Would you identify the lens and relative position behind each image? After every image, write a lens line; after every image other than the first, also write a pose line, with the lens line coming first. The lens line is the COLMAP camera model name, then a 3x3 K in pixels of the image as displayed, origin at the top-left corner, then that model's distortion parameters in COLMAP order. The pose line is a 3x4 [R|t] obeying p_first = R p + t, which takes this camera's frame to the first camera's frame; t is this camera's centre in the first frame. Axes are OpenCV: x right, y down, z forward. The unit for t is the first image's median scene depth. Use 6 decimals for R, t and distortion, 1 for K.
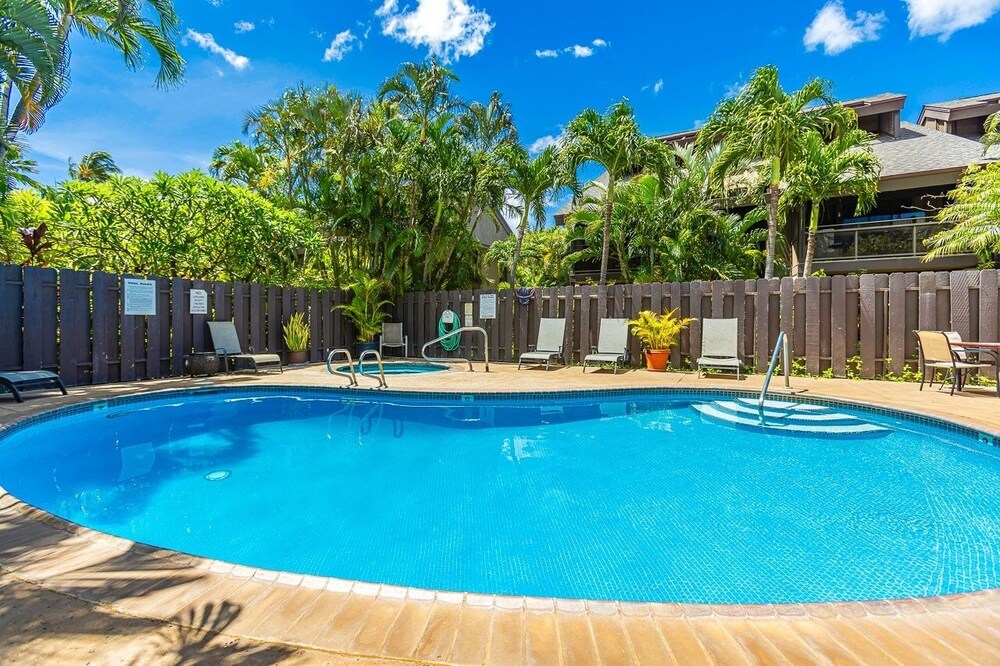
lens RADIAL K [[467.3, 0, 500.0], [0, 467.3, 333.0], [0, 0, 1]] dist [-0.001793, 0.000341]
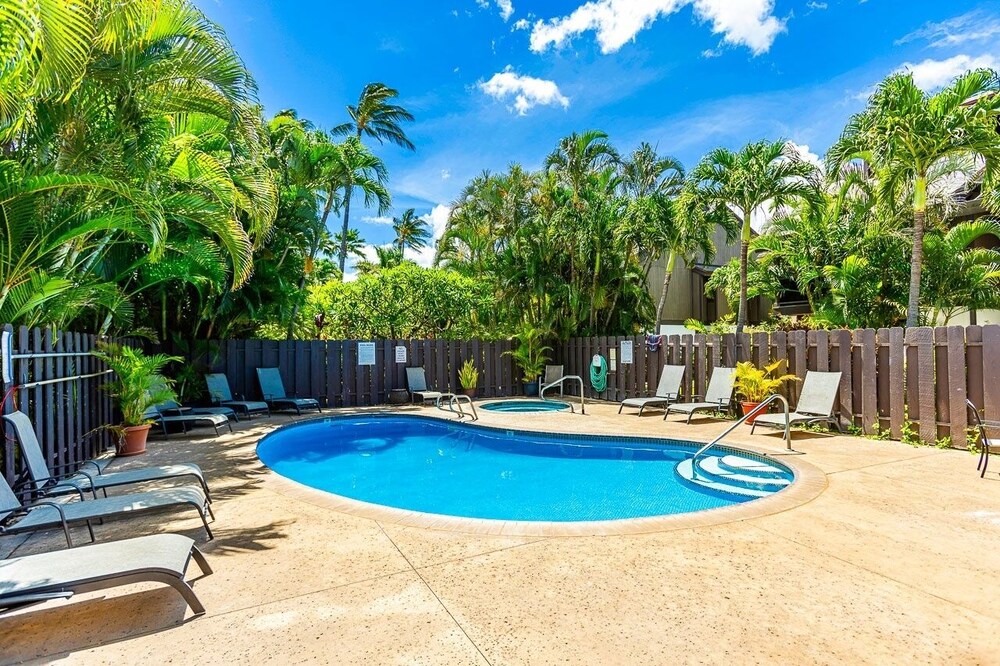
lens RADIAL K [[540.1, 0, 499.3], [0, 540.1, 352.6], [0, 0, 1]] dist [-0.001407, 0.000068]
pose [[0.829227, 0.000017, -0.558911, 0.528973], [-0.004249, 0.999971, -0.006274, -0.058660], [0.558895, 0.007577, 0.829204, -0.228578]]
